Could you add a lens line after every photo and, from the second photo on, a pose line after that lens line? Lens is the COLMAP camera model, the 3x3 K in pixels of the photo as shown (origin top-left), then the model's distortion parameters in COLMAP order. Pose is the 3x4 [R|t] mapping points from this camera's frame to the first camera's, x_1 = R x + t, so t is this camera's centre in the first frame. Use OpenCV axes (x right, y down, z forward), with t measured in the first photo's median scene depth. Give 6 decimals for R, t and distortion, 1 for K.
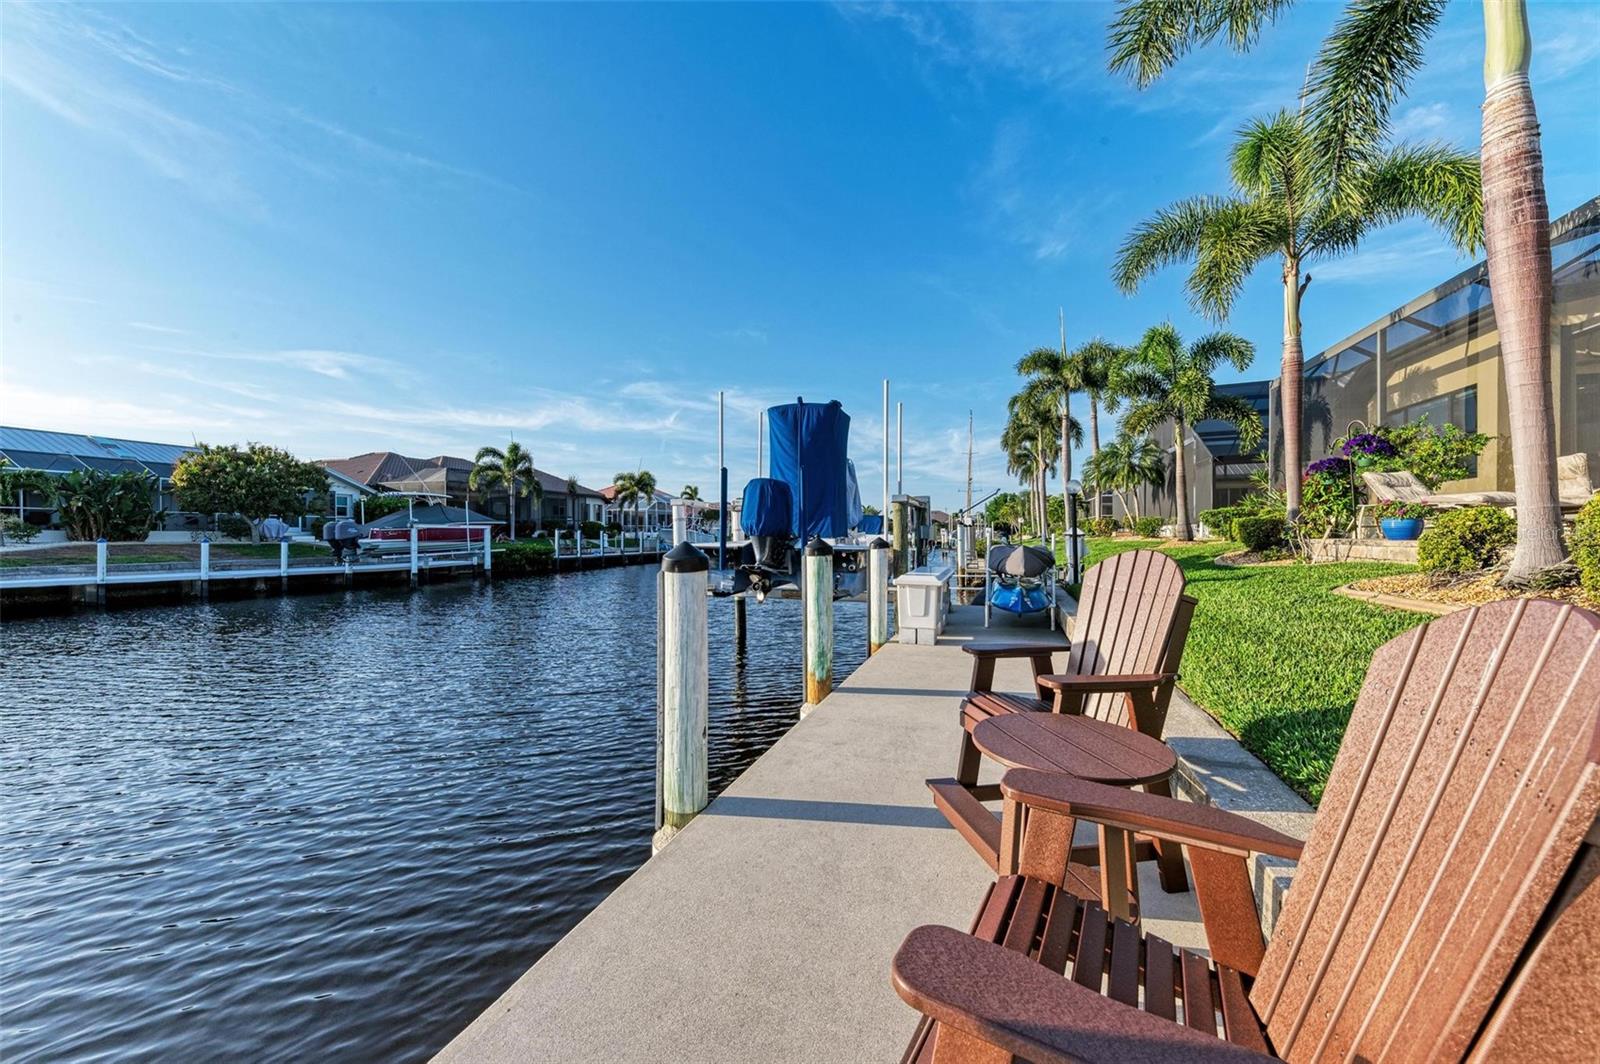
lens RADIAL K [[600.6, 0, 807.5], [0, 600.6, 546.6], [0, 0, 1]] dist [0.005934, -0.003343]
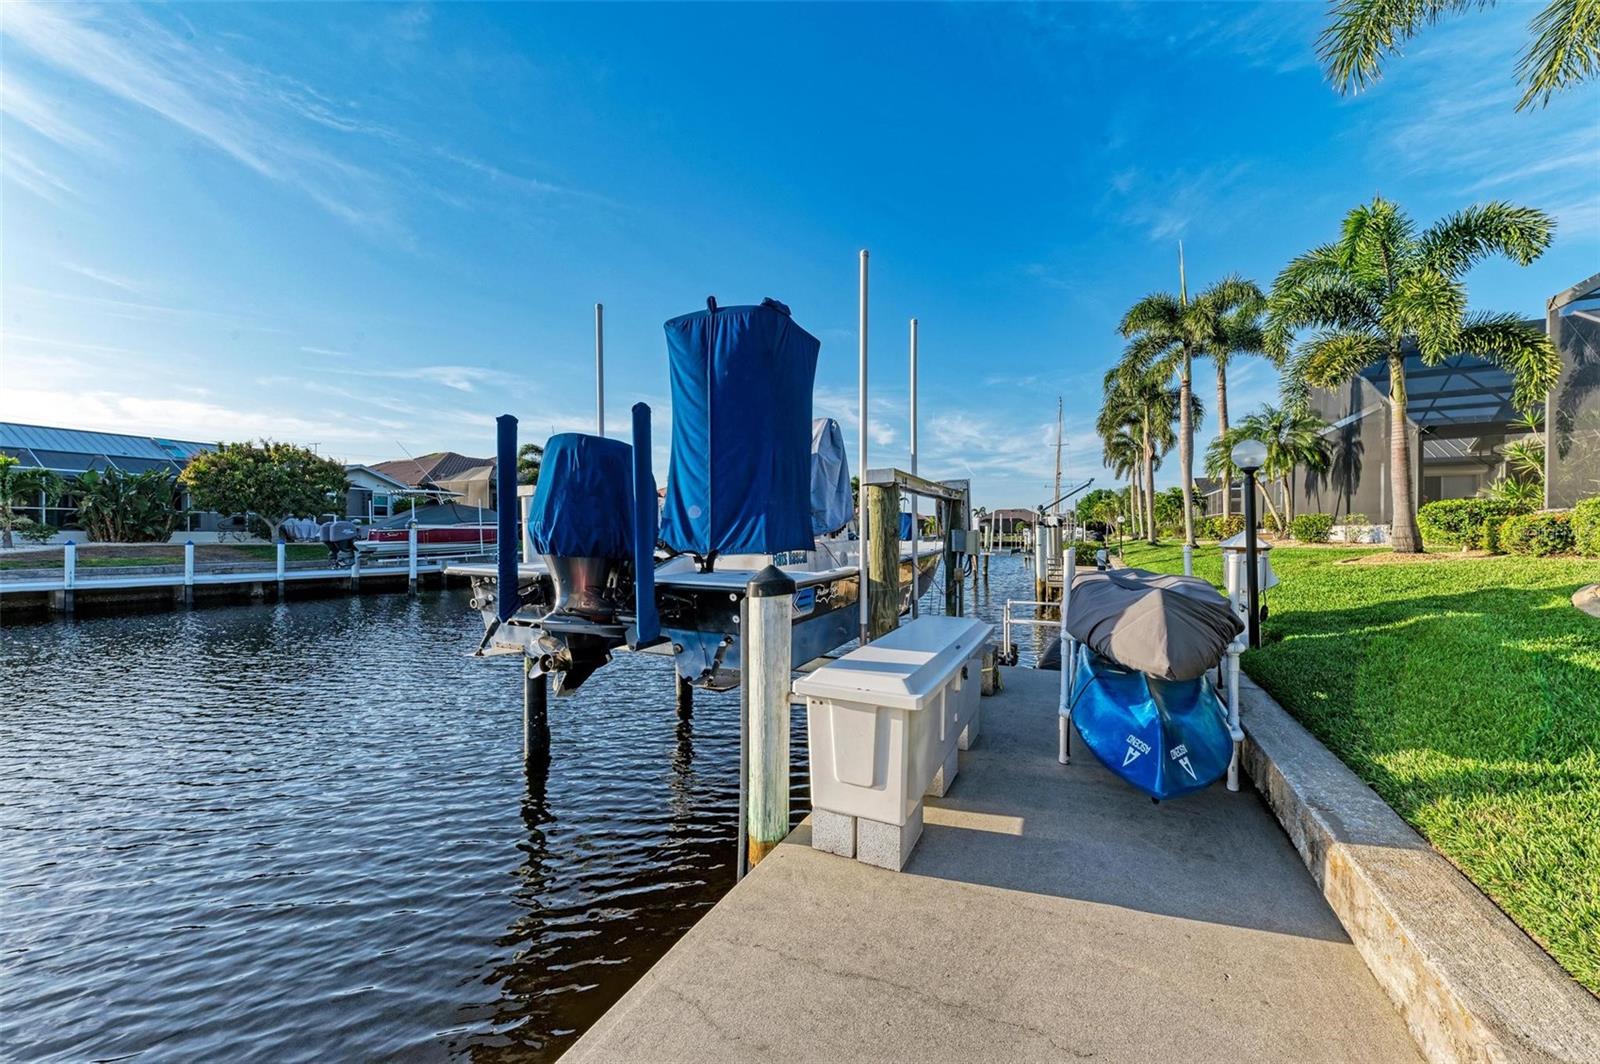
lens RADIAL K [[600.6, 0, 804.1], [0, 600.6, 548.7], [0, 0, 1]] dist [0.005934, -0.003343]
pose [[0.990510, 0.005176, -0.137342, 0.112681], [-0.004459, 0.999975, 0.005527, -0.016525], [0.137367, -0.004862, 0.990508, 0.355612]]
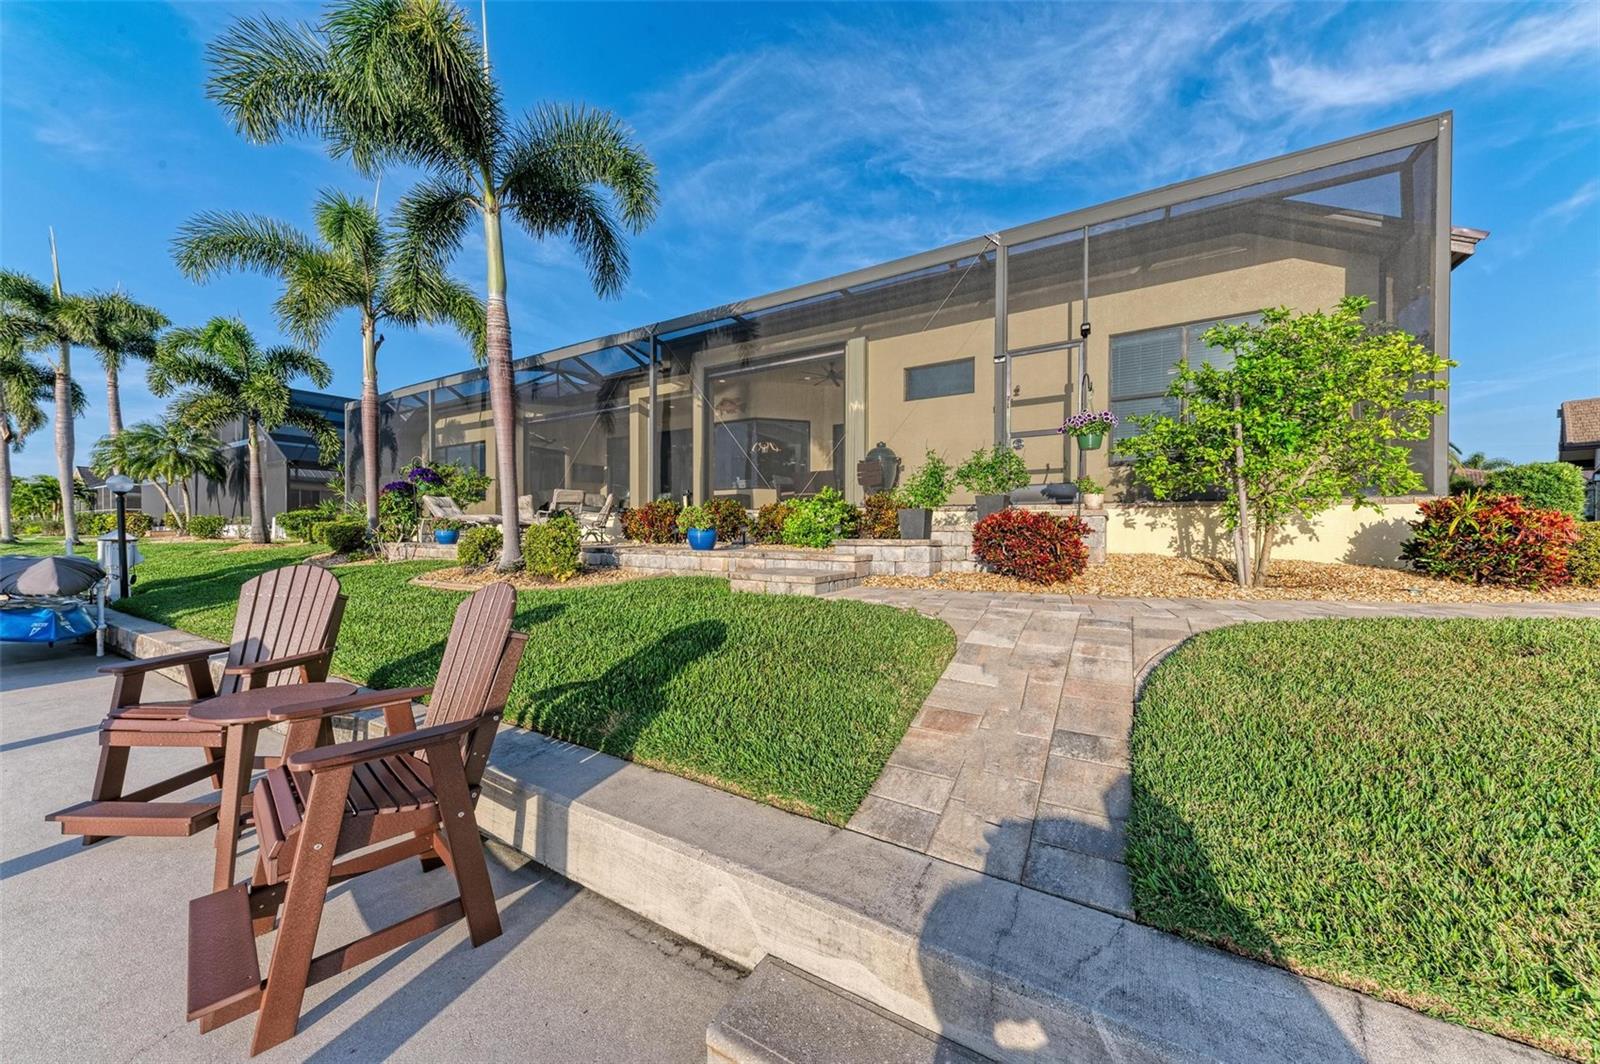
lens RADIAL K [[551.8, 0, 796.8], [0, 551.8, 531.4], [0, 0, 1]] dist [0.003226, -0.000078]
pose [[0.218521, 0.006156, 0.975813, -0.087724], [0.014299, 0.999853, -0.009509, -0.008816], [-0.975728, 0.016031, 0.218400, -0.079458]]
